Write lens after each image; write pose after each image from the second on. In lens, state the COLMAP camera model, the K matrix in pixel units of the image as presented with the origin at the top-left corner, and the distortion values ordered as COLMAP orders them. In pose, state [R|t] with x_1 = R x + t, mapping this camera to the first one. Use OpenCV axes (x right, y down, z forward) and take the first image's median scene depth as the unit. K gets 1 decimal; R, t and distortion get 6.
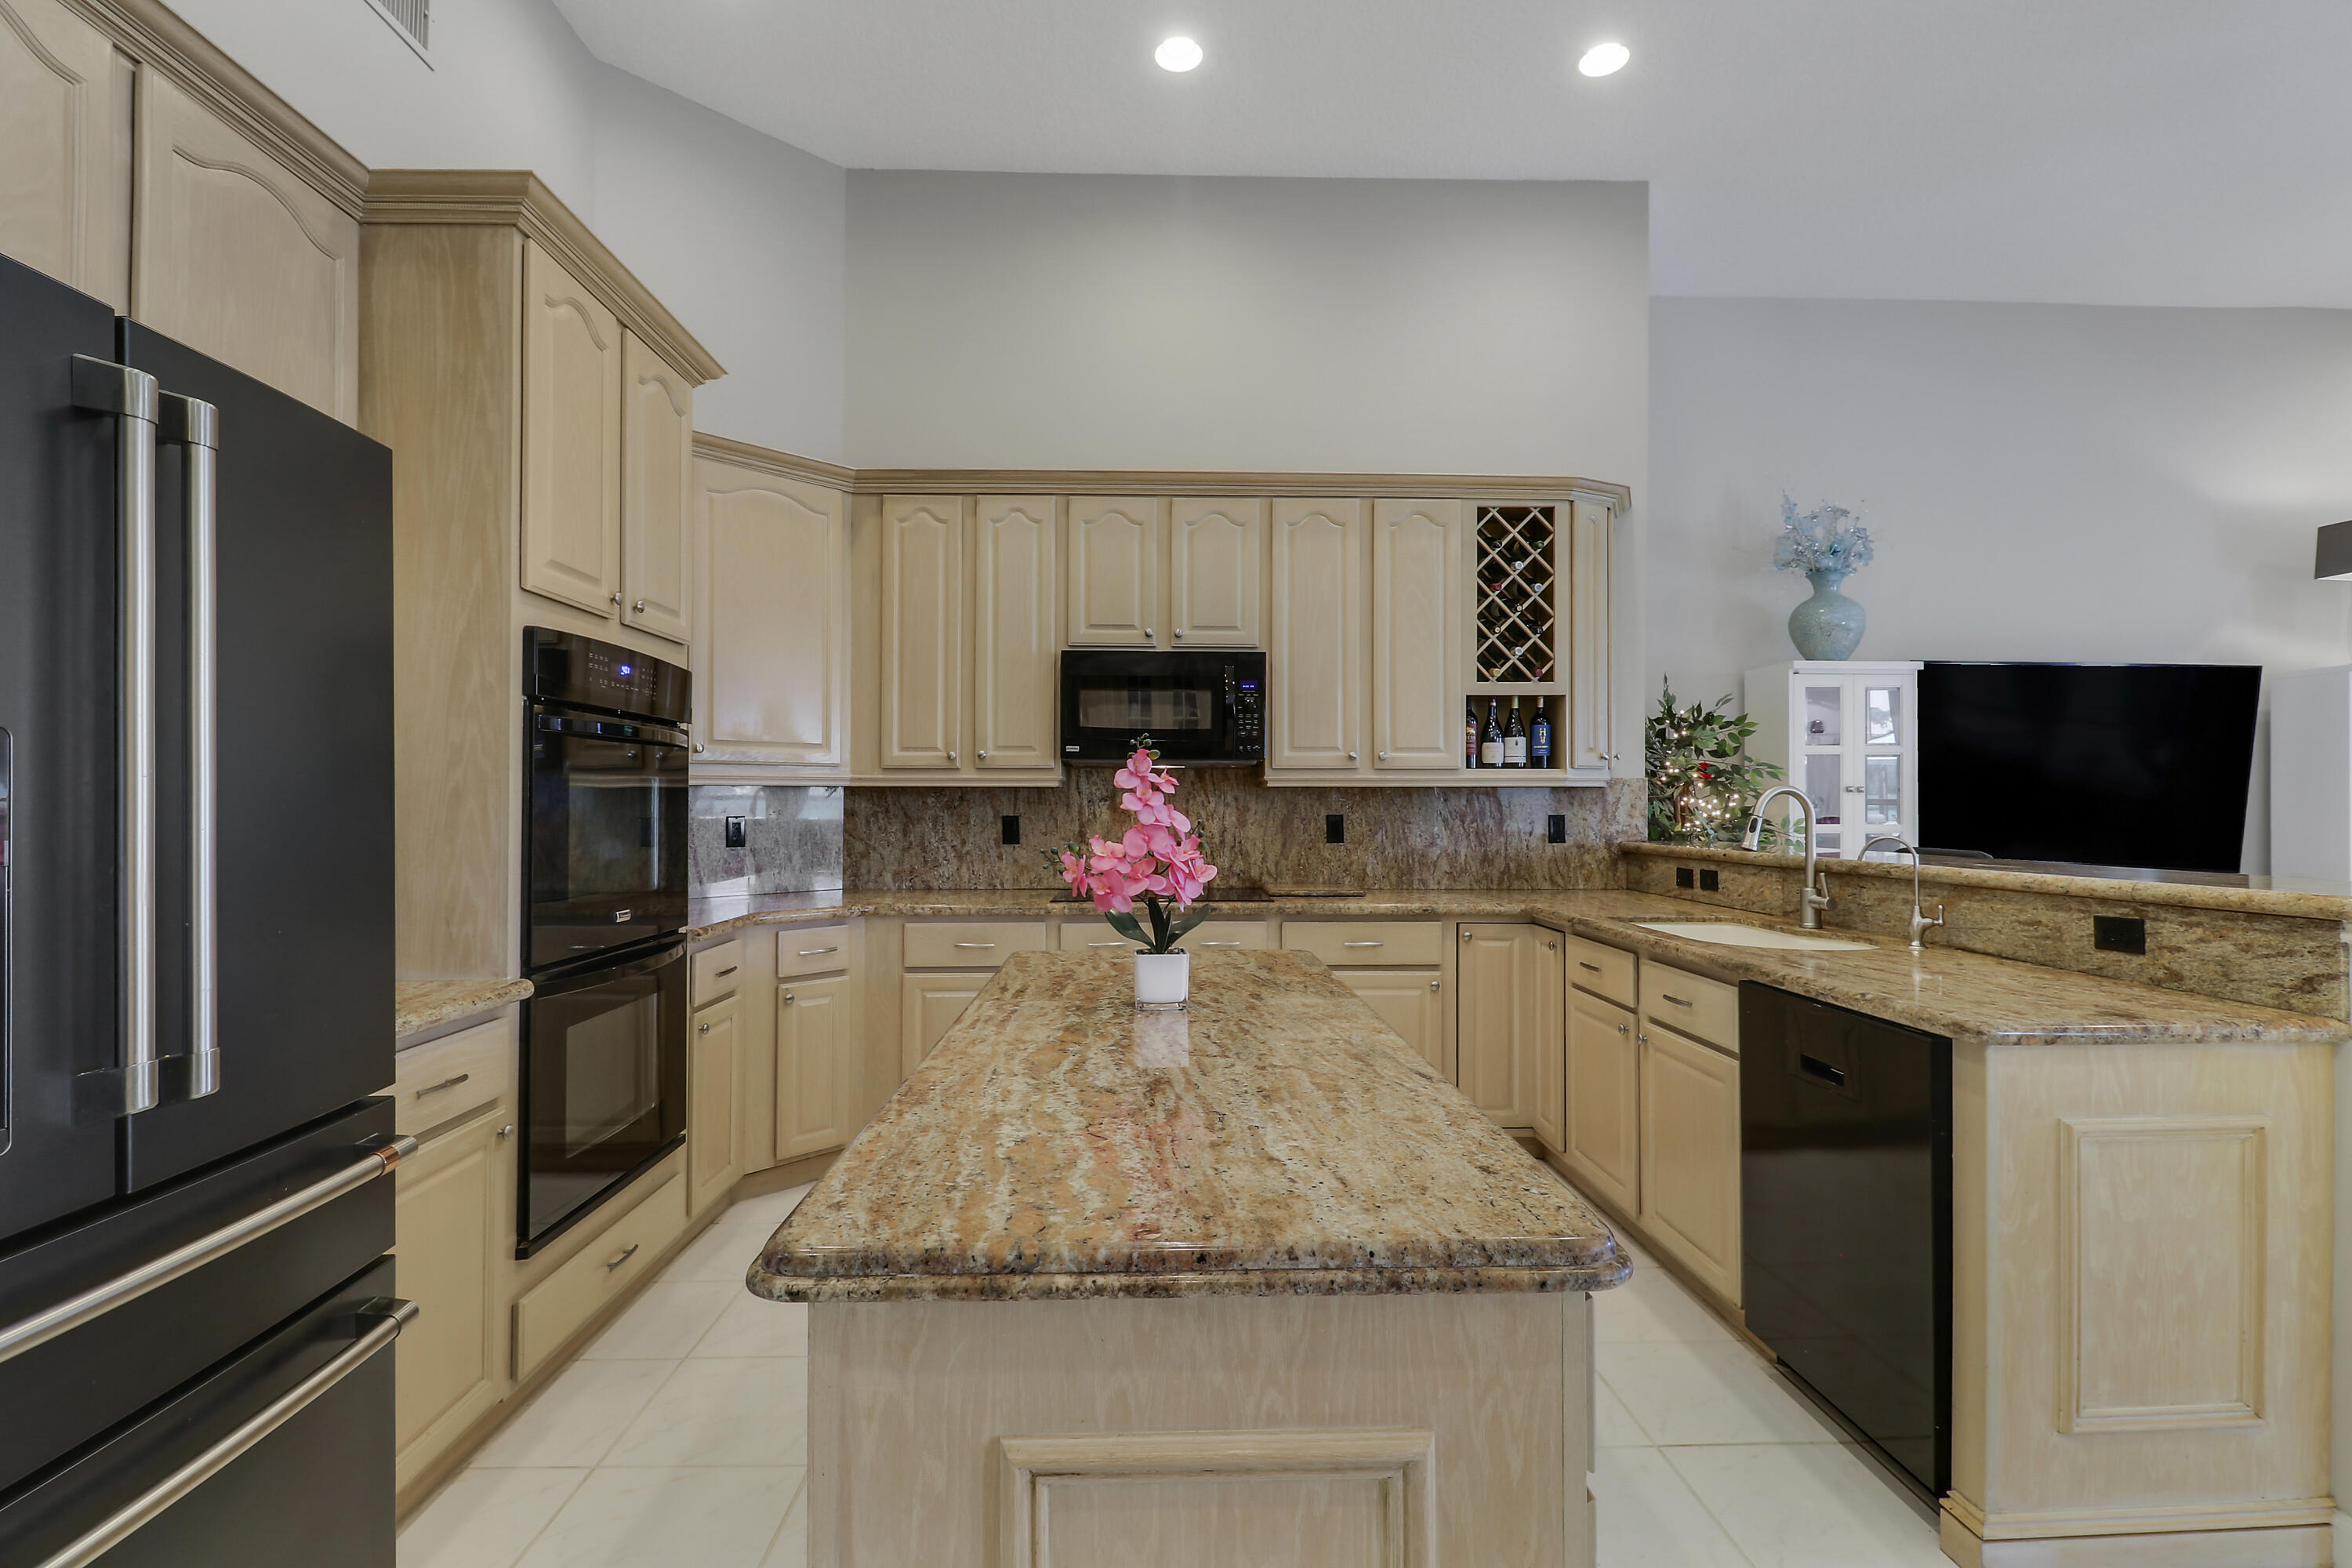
lens RADIAL K [[1106.2, 0, 1171.9], [0, 1106.2, 790.5], [0, 0, 1]] dist [-0.000913, -0.000627]
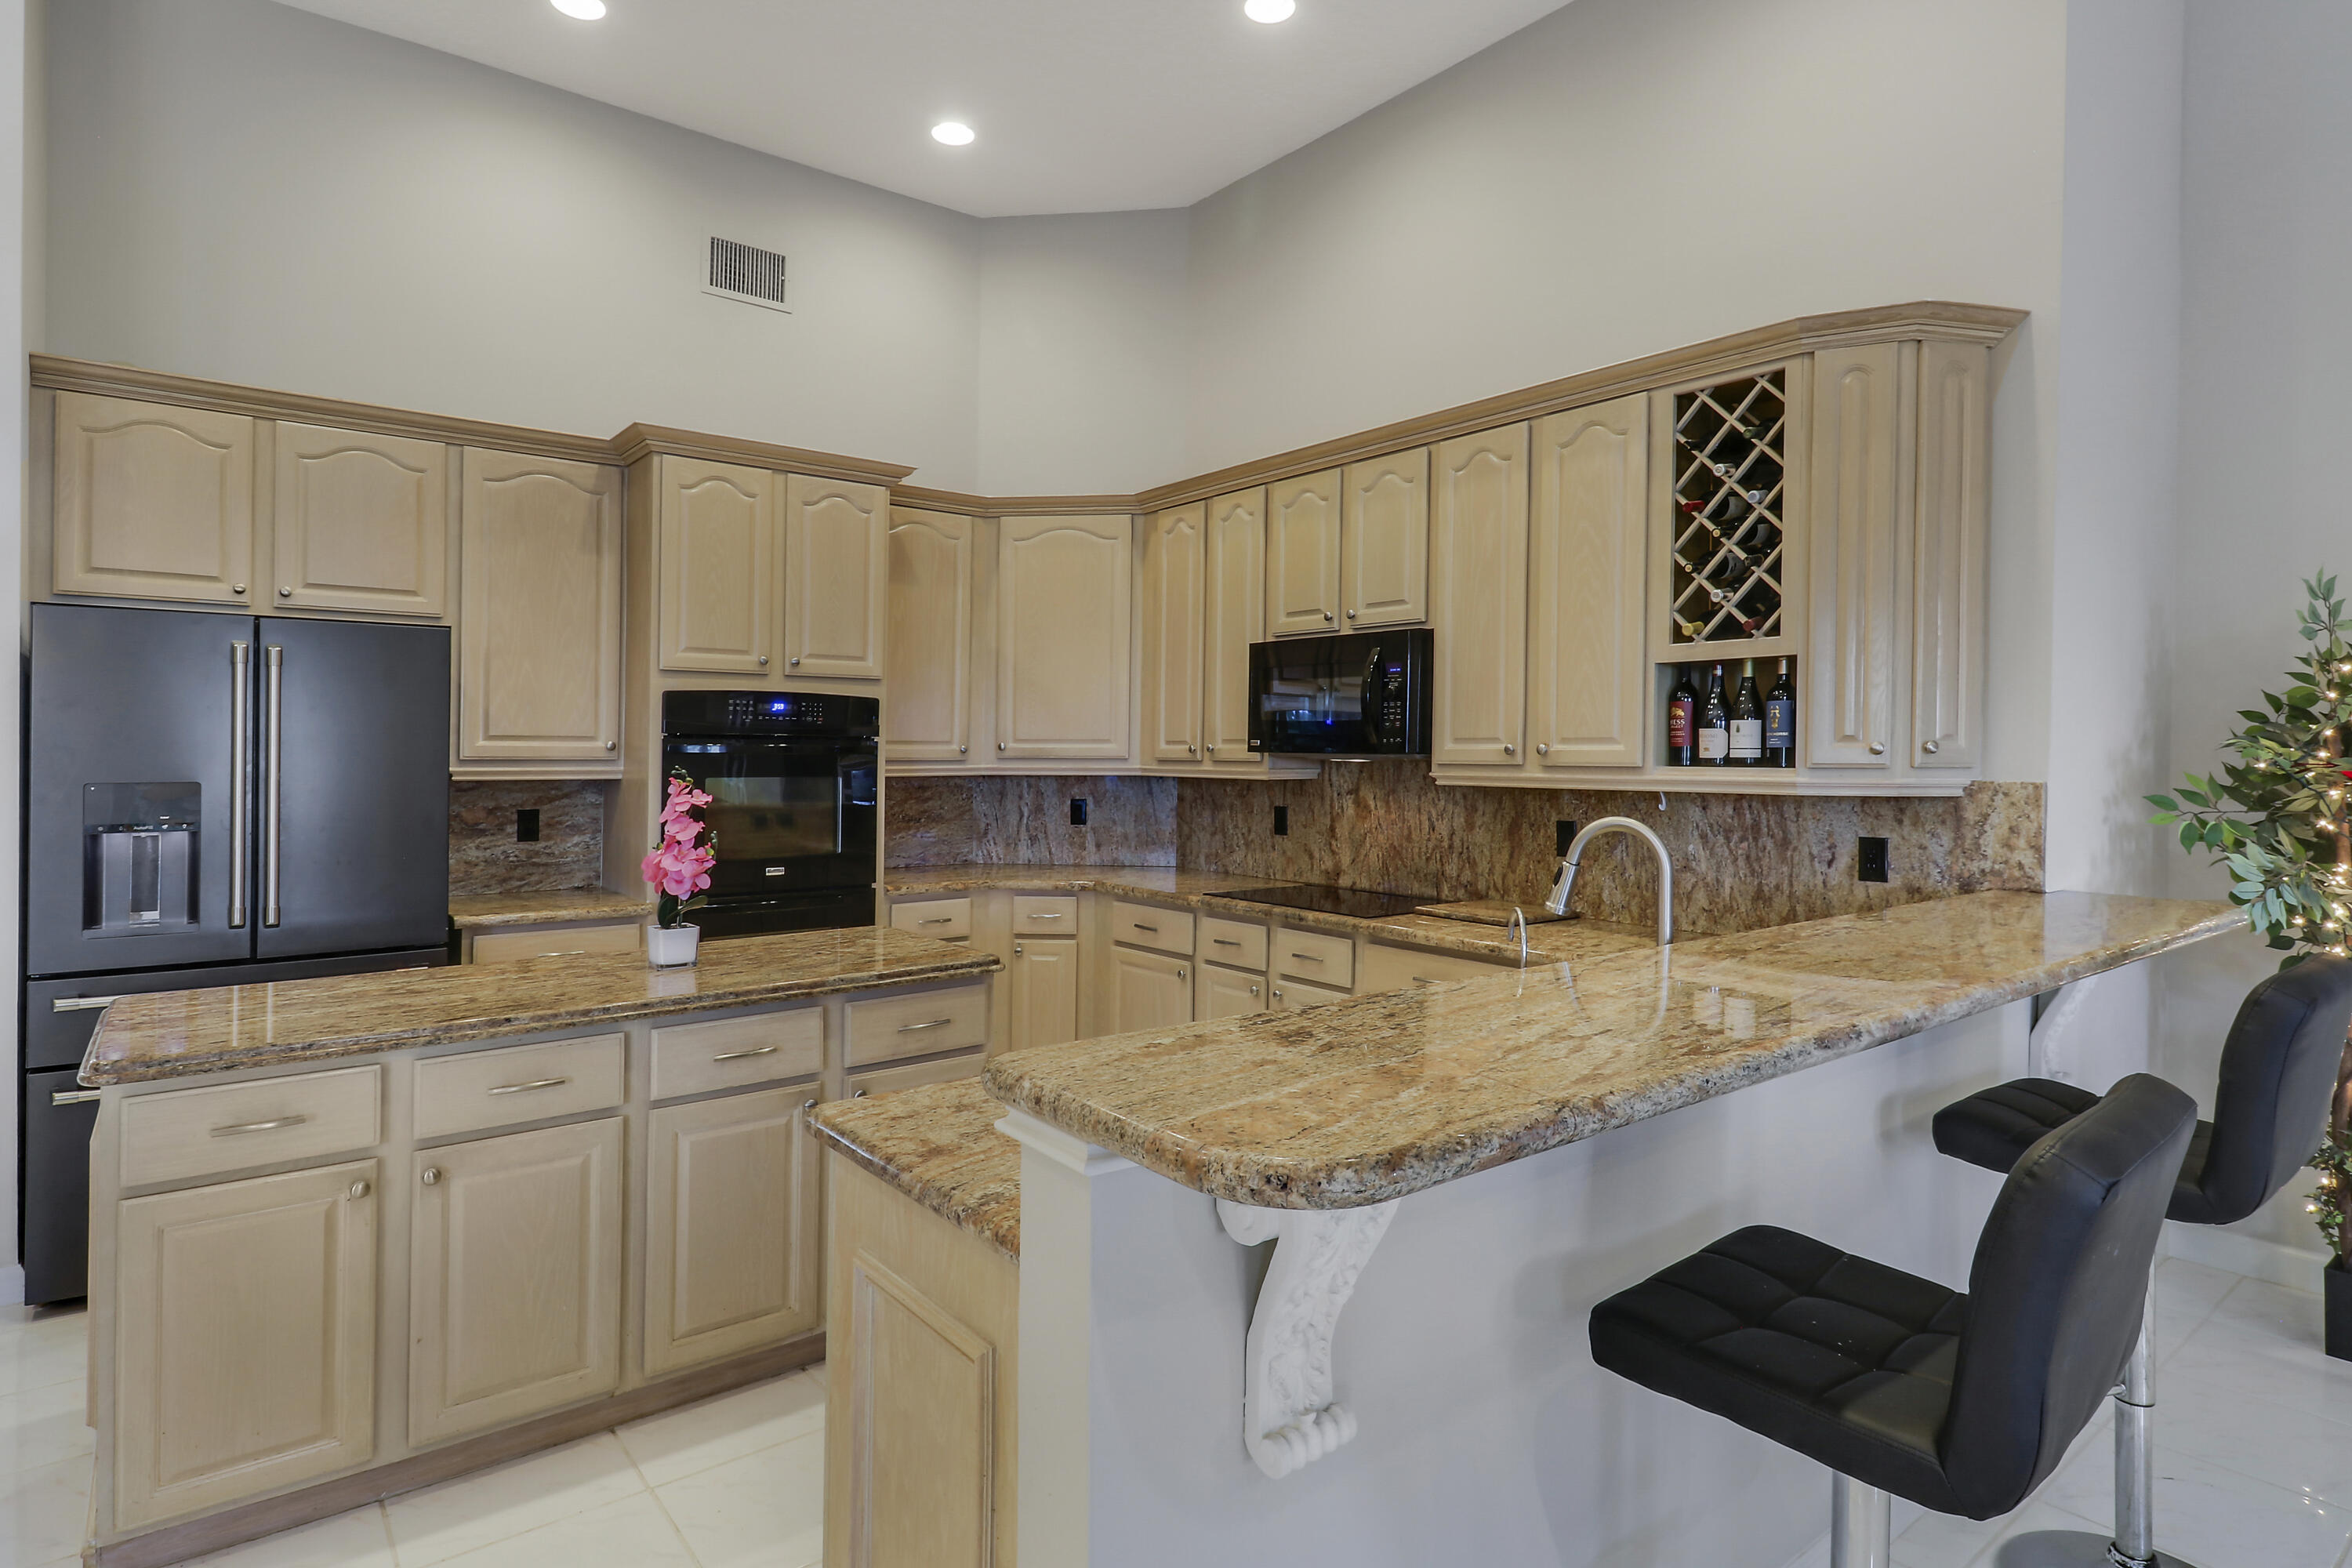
lens RADIAL K [[1237.7, 0, 1186.5], [0, 1237.7, 755.7], [0, 0, 1]] dist [0.000269, 0.000181]
pose [[0.604593, 0.005858, -0.796513, 0.709301], [0.005975, 0.999911, 0.011889, -0.037489], [0.796512, -0.011947, 0.604504, 0.268395]]
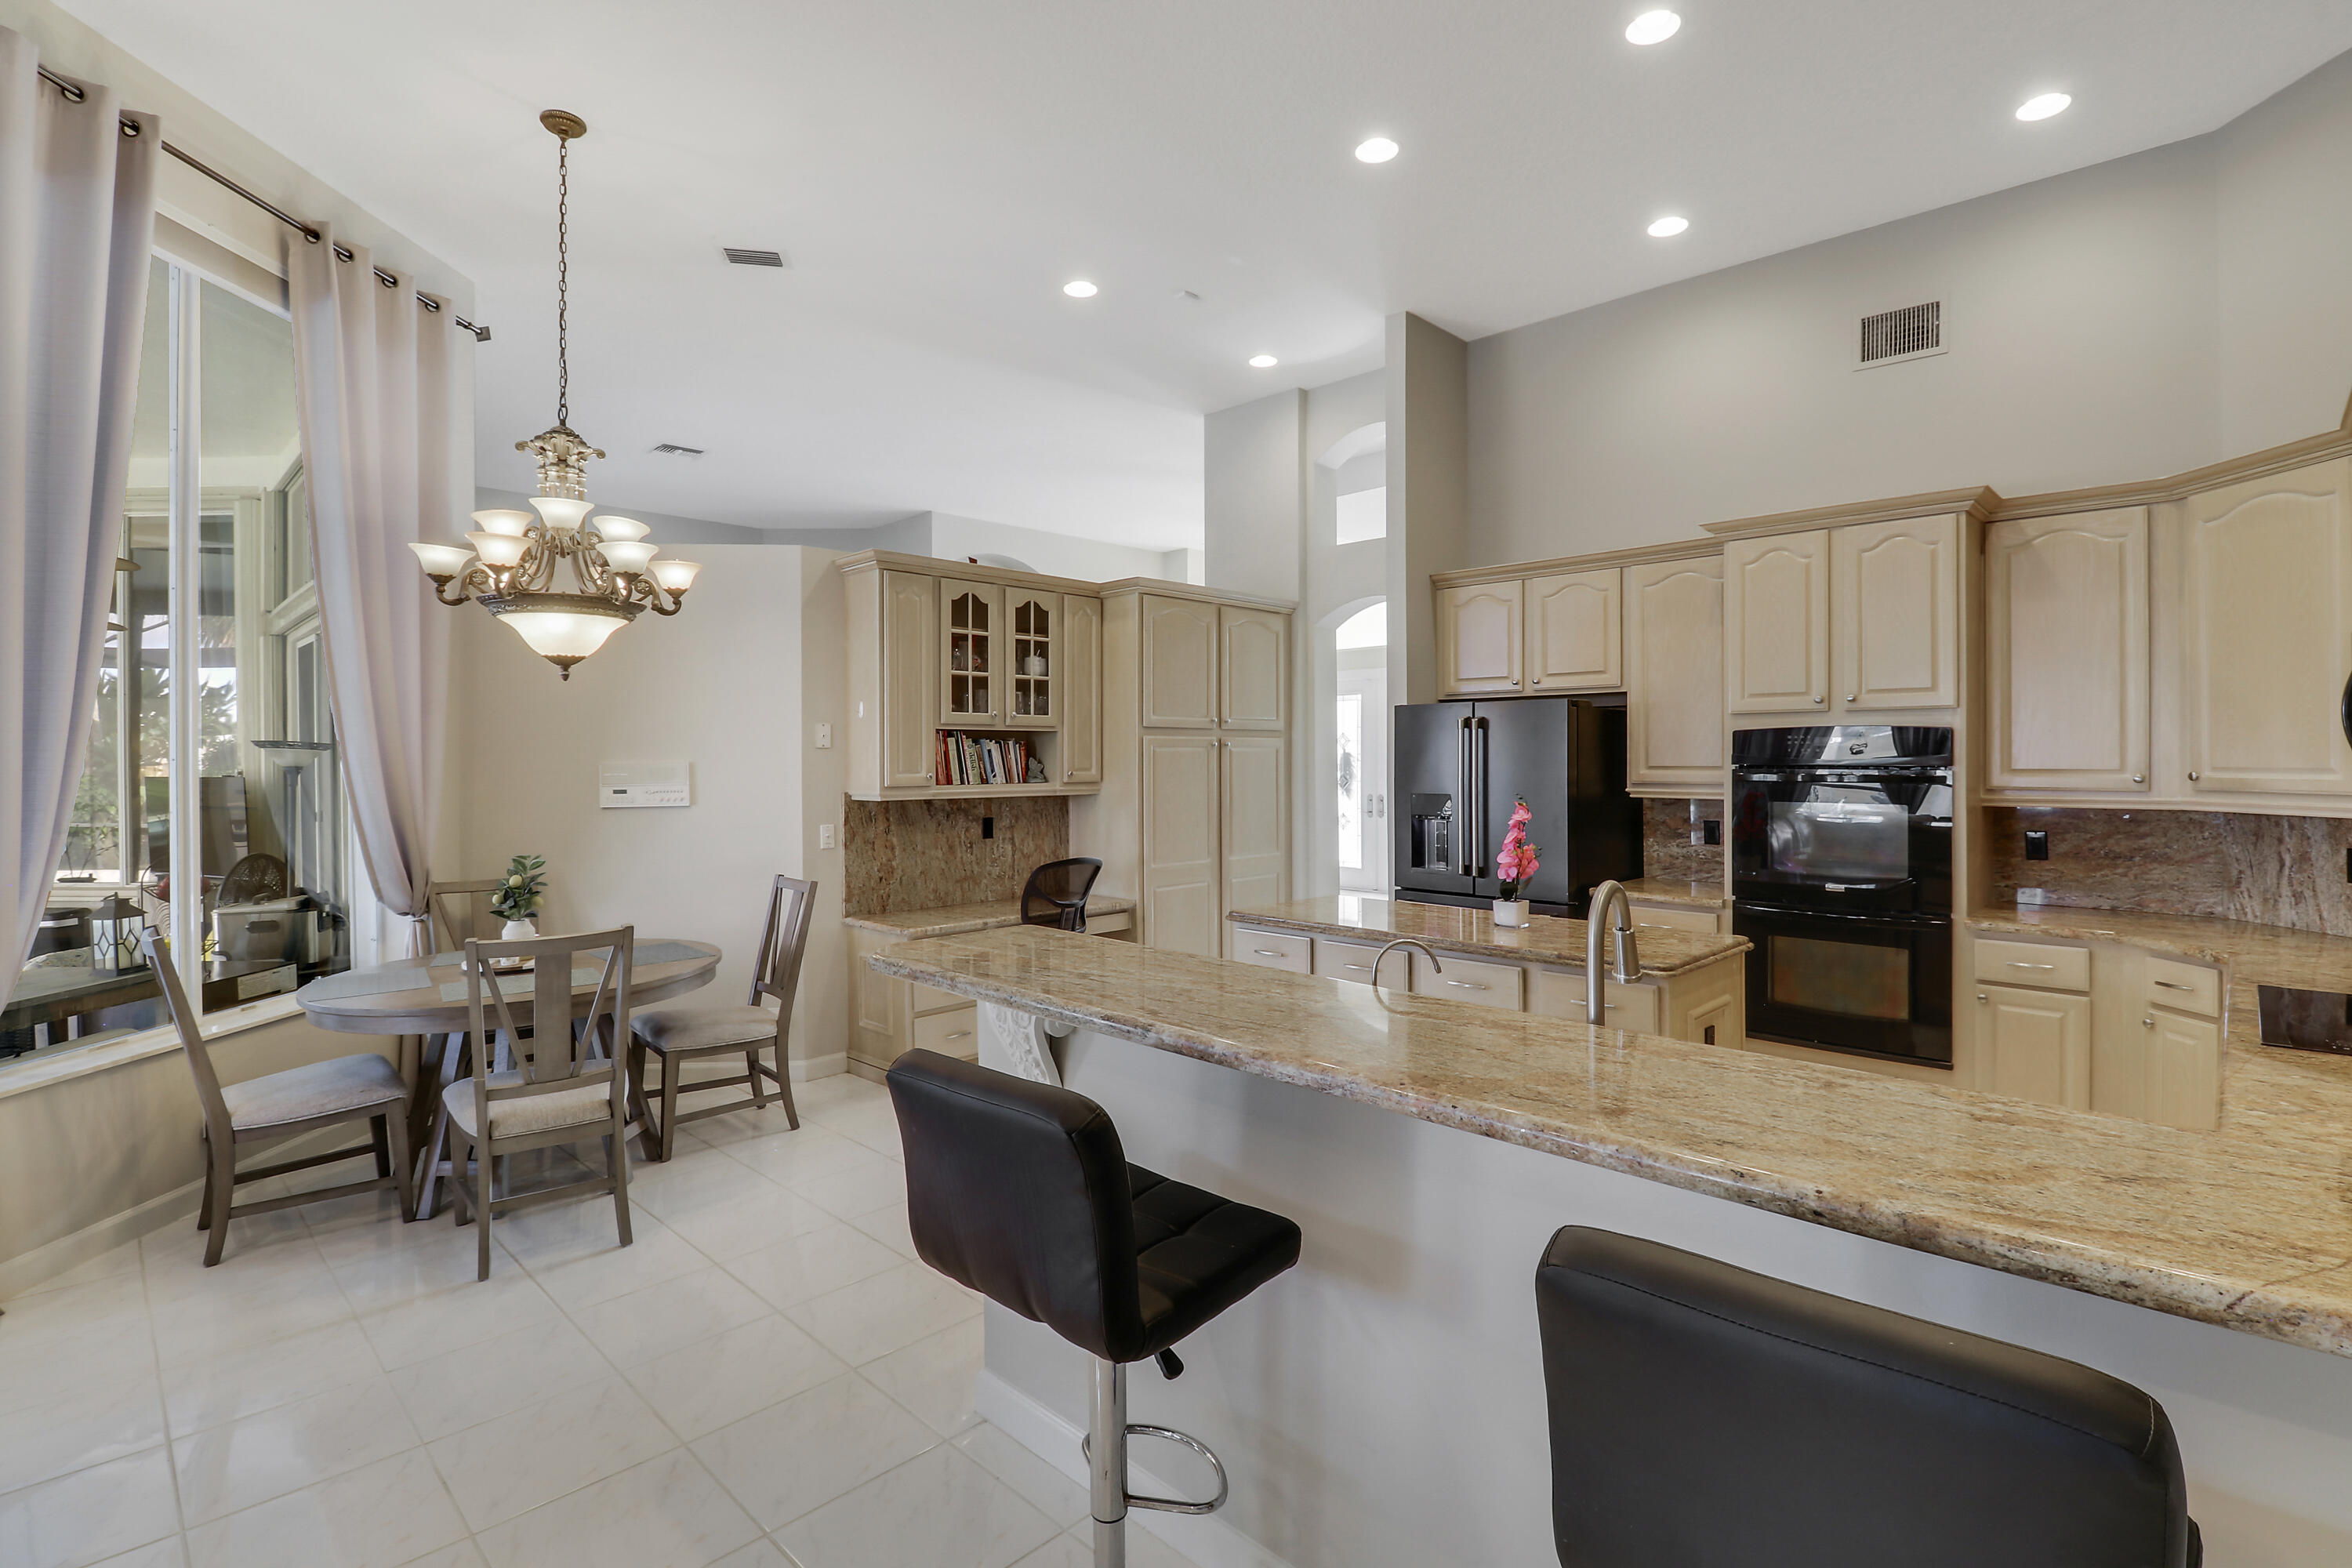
lens RADIAL K [[1102.1, 0, 1179.1], [0, 1102.1, 762.0], [0, 0, 1]] dist [-0.000535, -0.012473]
pose [[-0.725251, 0.006421, -0.688454, 0.823119], [0.012706, 0.999911, -0.004060, -0.051039], [0.688367, -0.011692, -0.725268, 0.930971]]
